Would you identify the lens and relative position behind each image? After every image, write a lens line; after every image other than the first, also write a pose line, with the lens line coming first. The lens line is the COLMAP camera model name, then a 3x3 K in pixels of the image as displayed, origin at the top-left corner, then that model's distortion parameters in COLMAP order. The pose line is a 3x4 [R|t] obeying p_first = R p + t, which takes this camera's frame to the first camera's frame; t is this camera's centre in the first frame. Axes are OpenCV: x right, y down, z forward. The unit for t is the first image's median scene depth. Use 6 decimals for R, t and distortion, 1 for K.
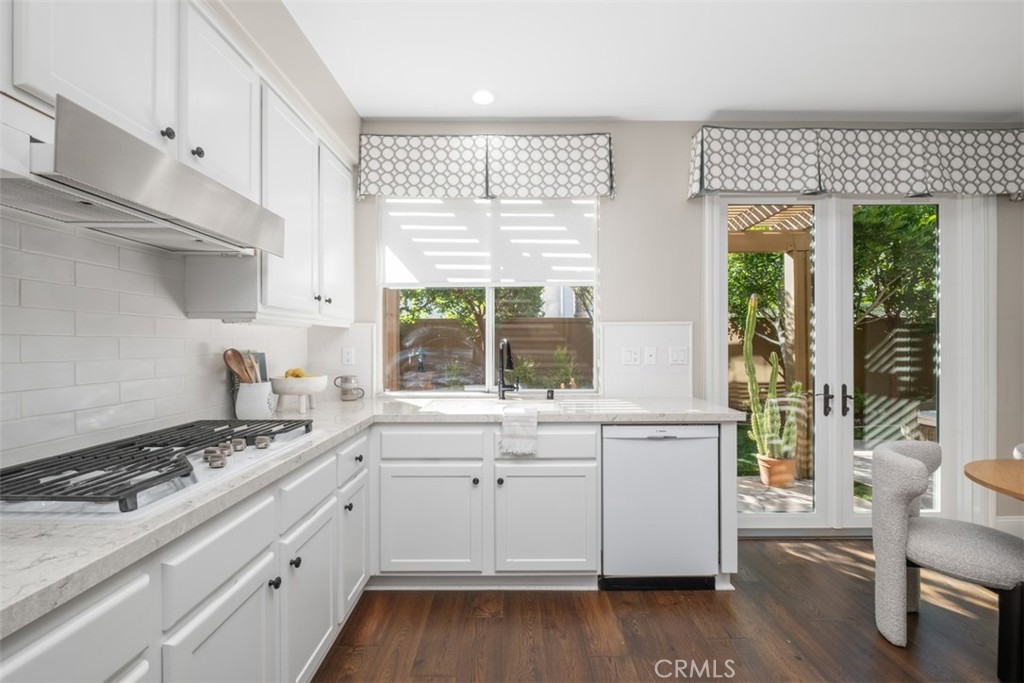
lens RADIAL K [[441.9, 0, 510.3], [0, 441.9, 347.0], [0, 0, 1]] dist [0.001637, -0.005523]
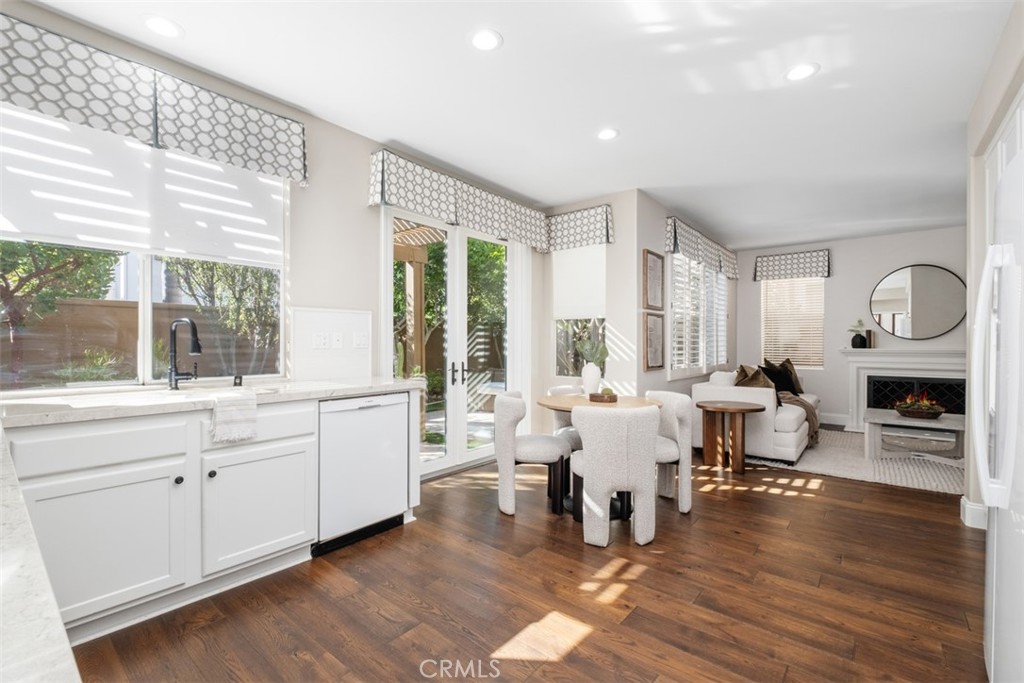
lens RADIAL K [[441.9, 0, 510.3], [0, 441.9, 347.0], [0, 0, 1]] dist [0.001637, -0.005523]
pose [[0.642331, -0.002363, 0.766423, -0.260761], [-0.002179, 0.999986, 0.004909, 0.031726], [-0.766424, -0.004823, 0.642317, -0.035546]]
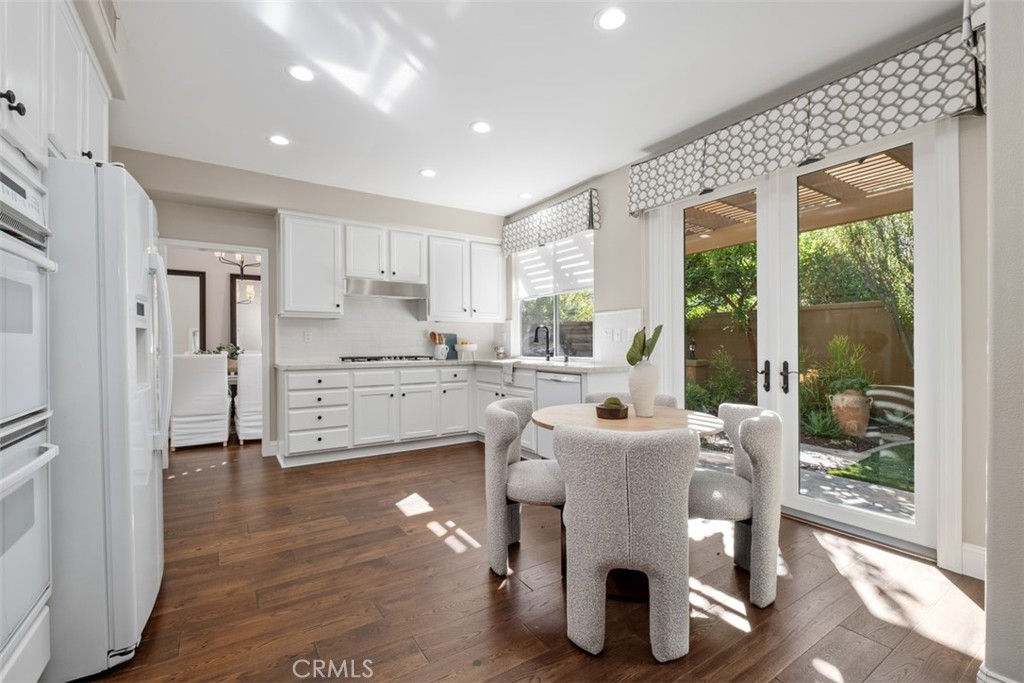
lens RADIAL K [[441.9, 0, 510.3], [0, 441.9, 347.0], [0, 0, 1]] dist [0.001637, -0.005523]
pose [[0.544973, 0.008684, -0.838409, 1.380832], [-0.010376, 0.999940, 0.003613, 0.060715], [0.838389, 0.006731, 0.545030, -0.059399]]
